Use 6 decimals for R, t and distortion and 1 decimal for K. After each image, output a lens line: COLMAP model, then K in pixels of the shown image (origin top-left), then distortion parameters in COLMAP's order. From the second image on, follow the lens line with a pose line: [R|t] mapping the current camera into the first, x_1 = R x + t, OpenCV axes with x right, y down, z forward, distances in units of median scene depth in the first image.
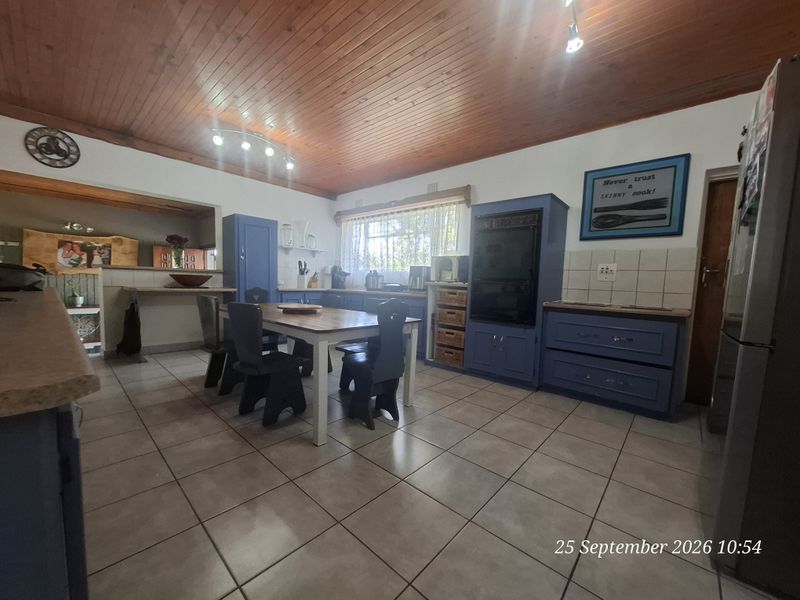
lens RADIAL K [[313.8, 0, 400.0], [0, 313.8, 300.0], [0, 0, 1]] dist [-0.000595, -0.000060]
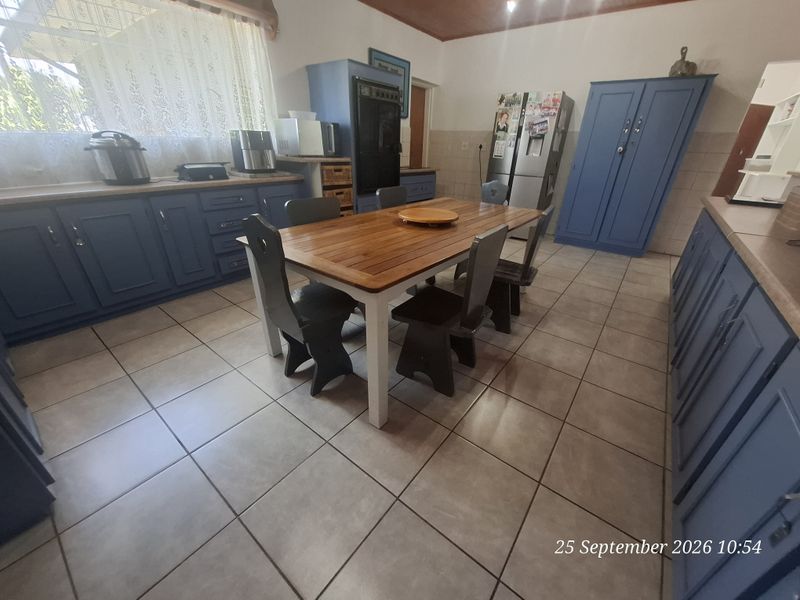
lens RADIAL K [[313.8, 0, 400.0], [0, 313.8, 300.0], [0, 0, 1]] dist [-0.000595, -0.000060]
pose [[-0.065729, -0.486736, 0.871073, -1.005905], [0.028300, 0.871700, 0.489222, -0.164473], [-0.997436, 0.056807, -0.043521, 1.075800]]
